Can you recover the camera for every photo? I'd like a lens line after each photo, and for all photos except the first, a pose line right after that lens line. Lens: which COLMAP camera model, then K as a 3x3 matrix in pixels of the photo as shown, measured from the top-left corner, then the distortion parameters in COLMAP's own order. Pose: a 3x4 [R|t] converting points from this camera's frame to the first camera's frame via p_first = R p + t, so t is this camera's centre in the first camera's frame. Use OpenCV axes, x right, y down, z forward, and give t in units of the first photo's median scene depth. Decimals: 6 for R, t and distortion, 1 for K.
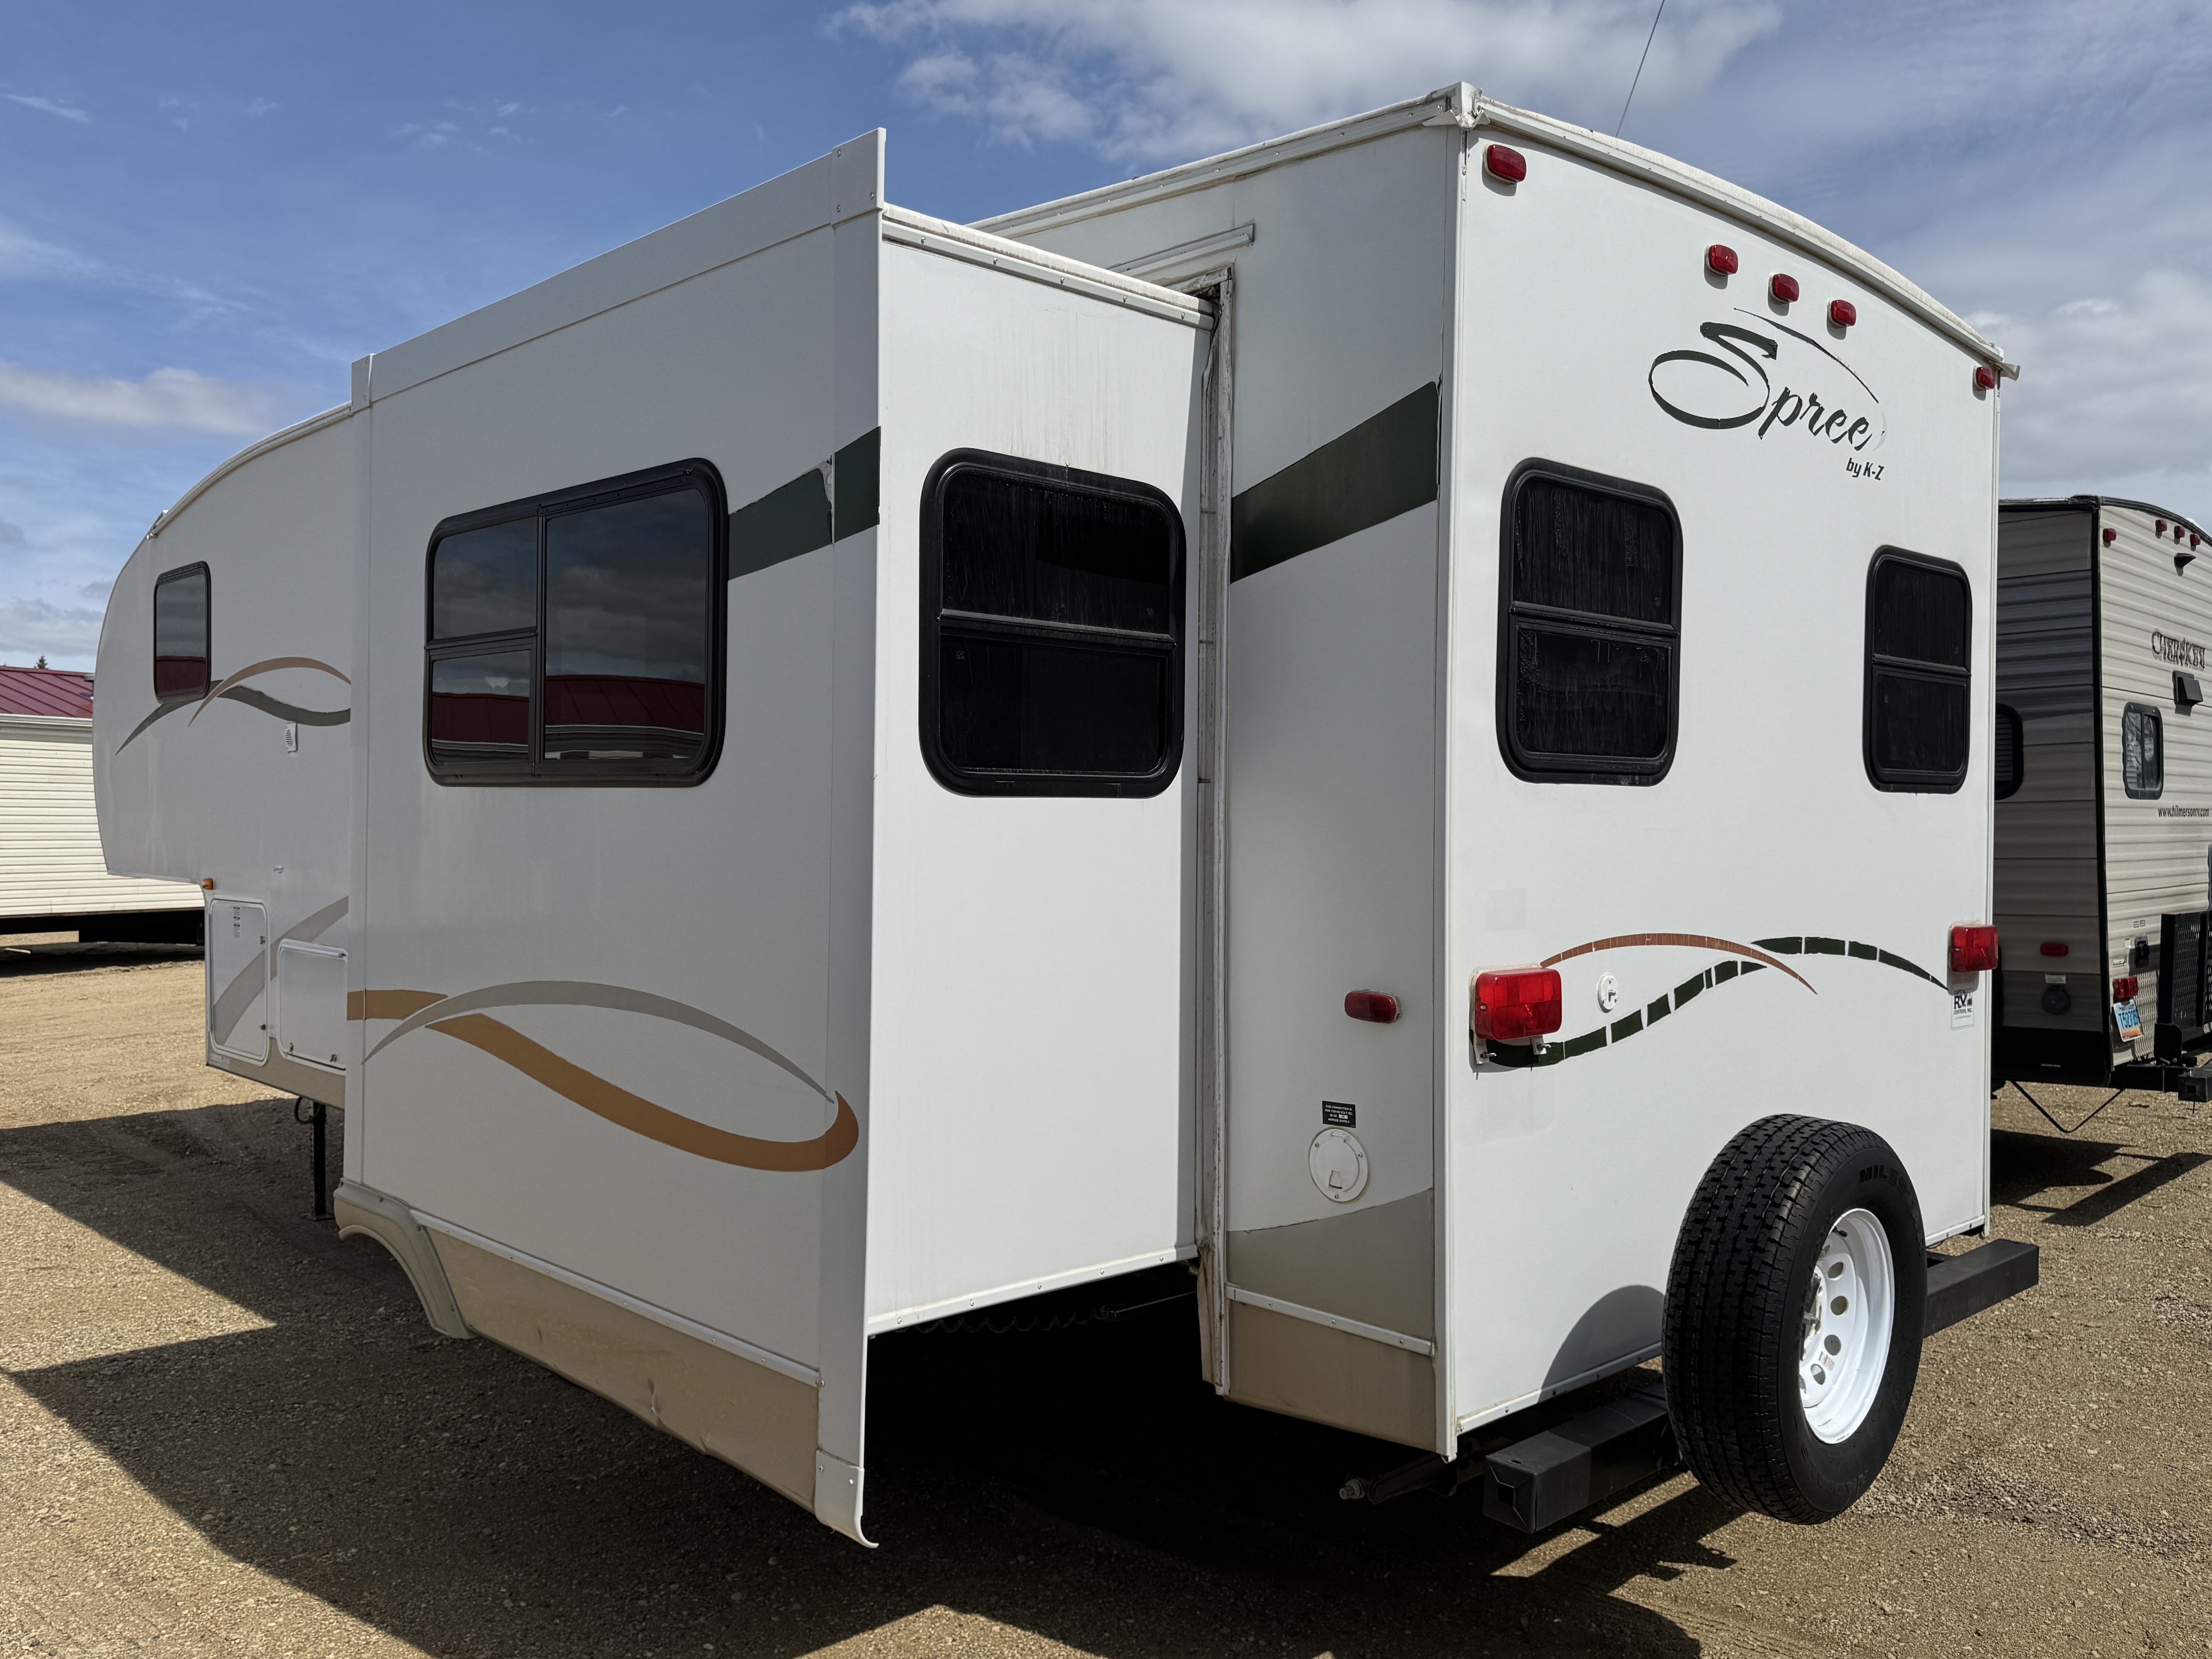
lens RADIAL K [[1767.6, 0, 1108.4], [0, 1767.6, 831.8], [0, 0, 1]] dist [0.036876, -0.018572]
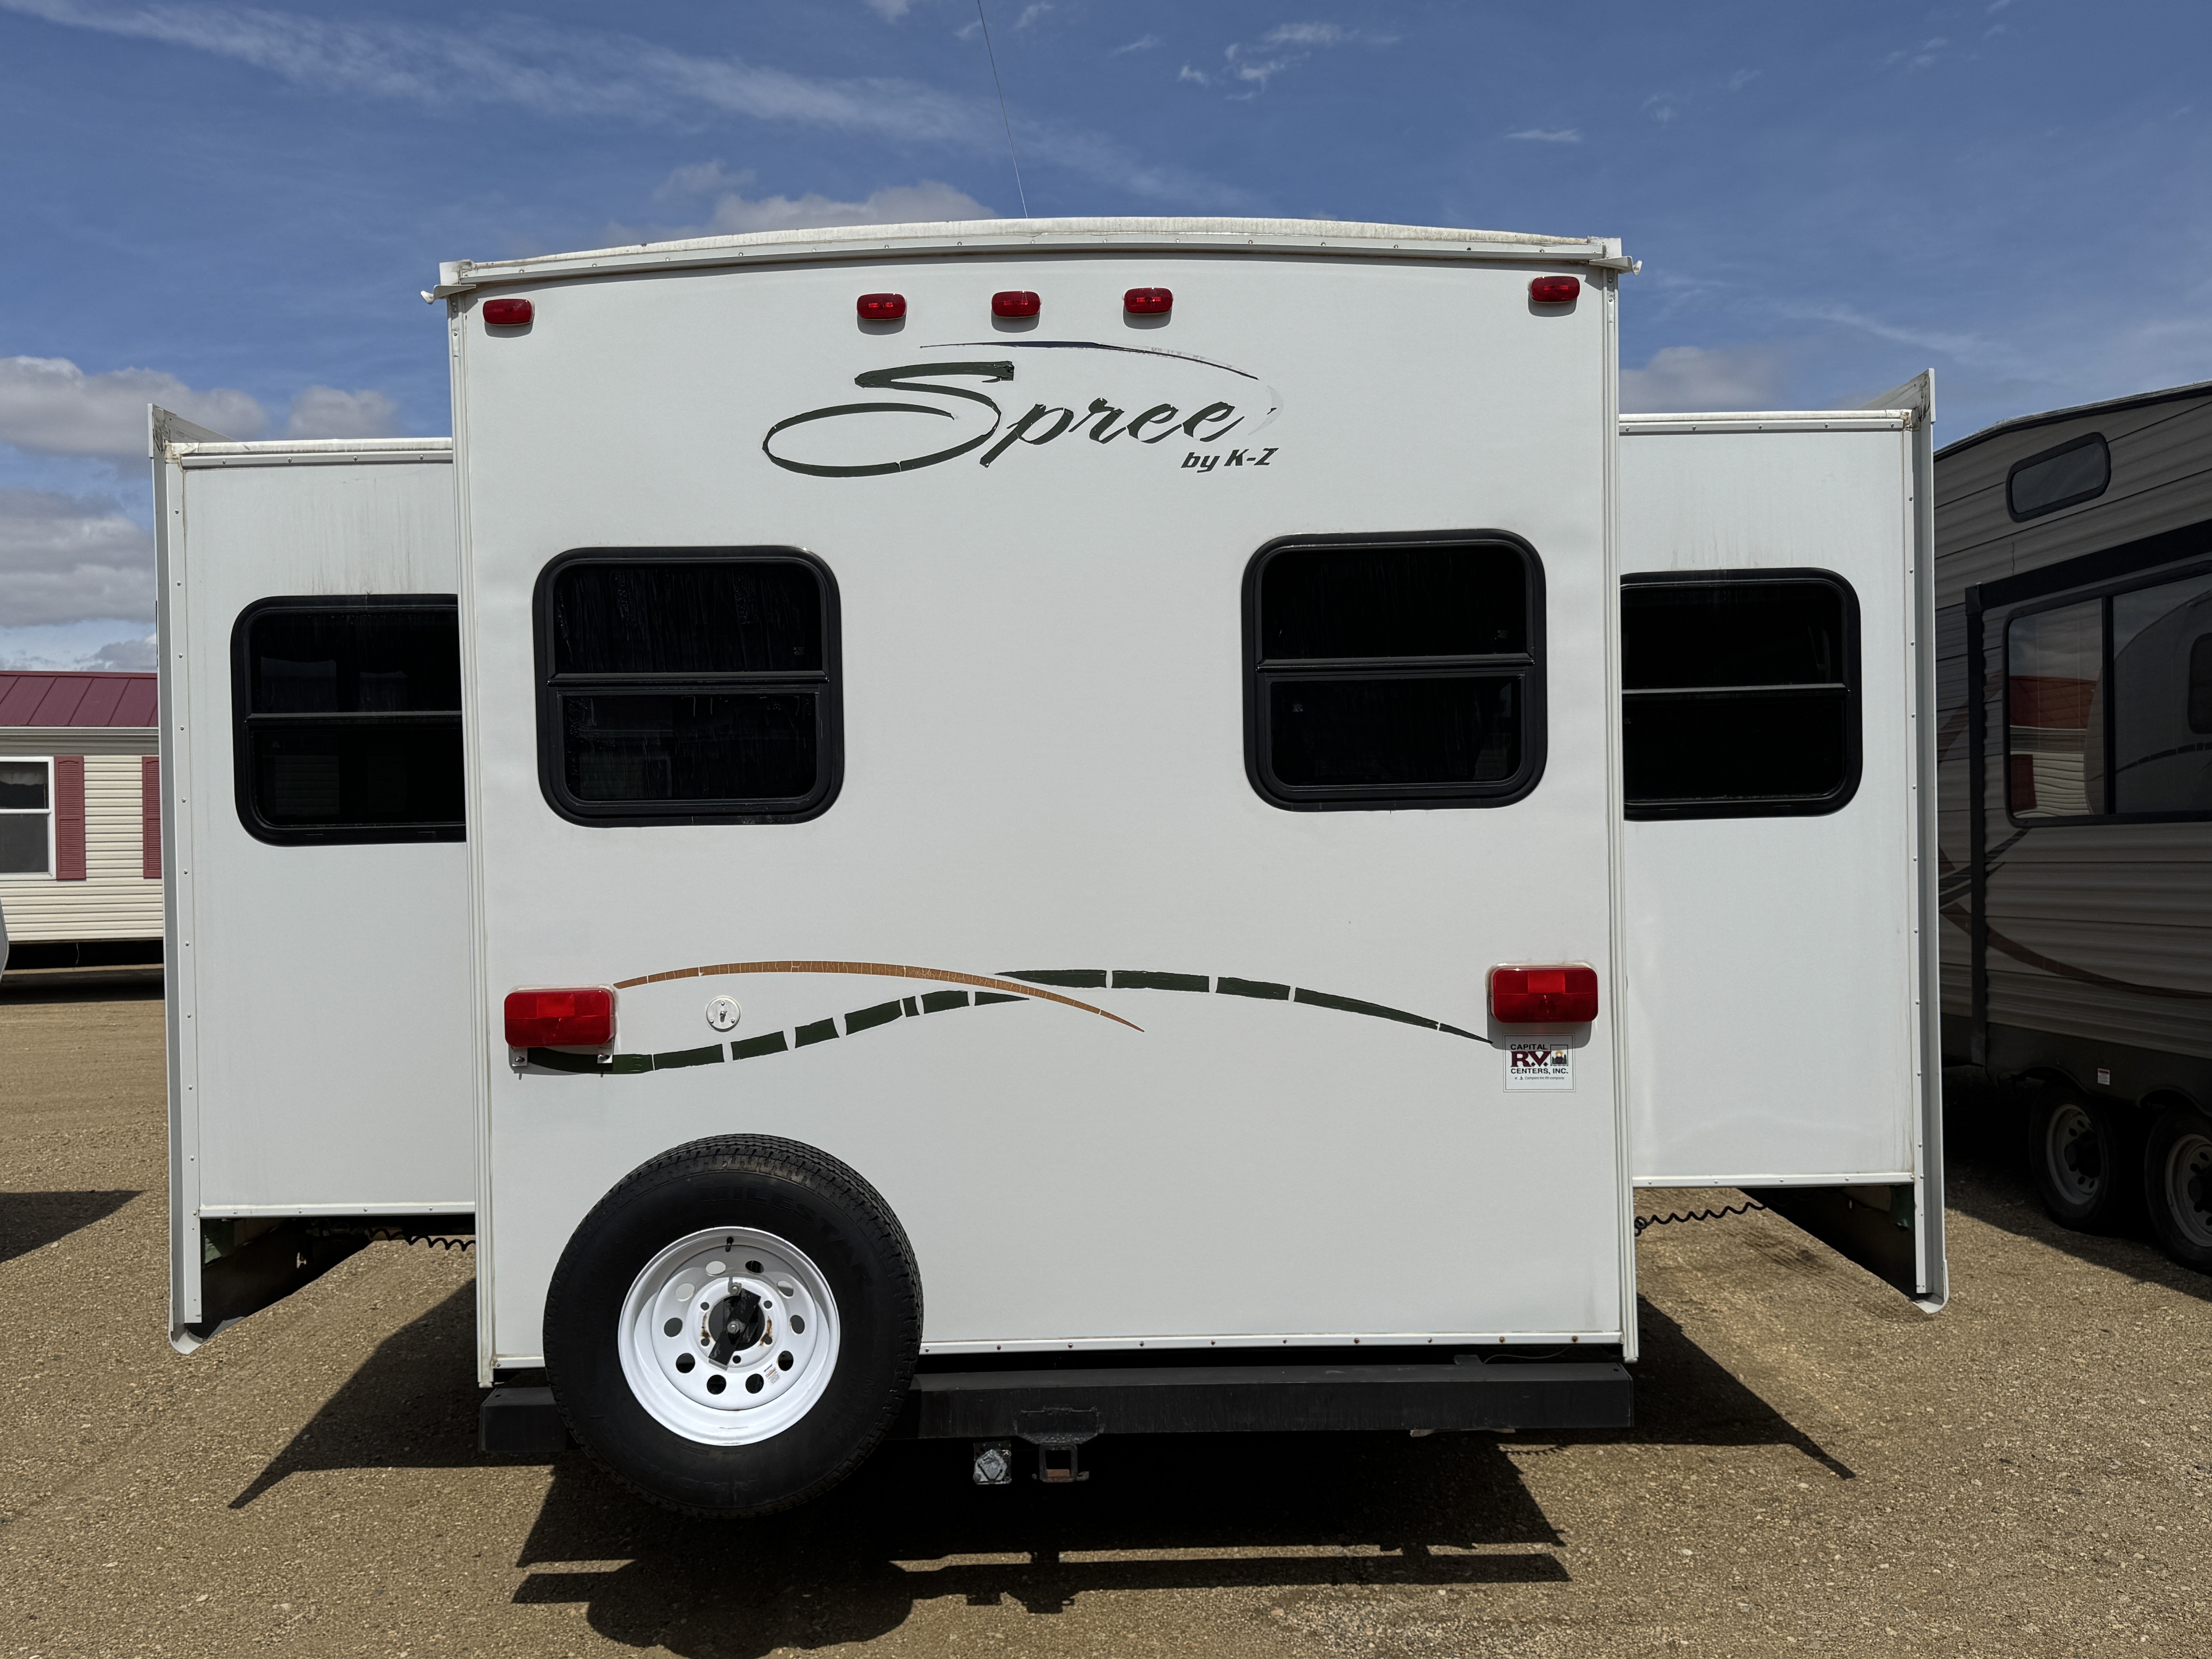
lens RADIAL K [[1898.5, 0, 1112.2], [0, 1898.5, 823.7], [0, 0, 1]] dist [0.100779, -0.014045]
pose [[0.722392, -0.009479, -0.691418, 1.204644], [0.017779, 0.999830, 0.004868, -0.027188], [0.691255, -0.015809, 0.722438, 0.291916]]
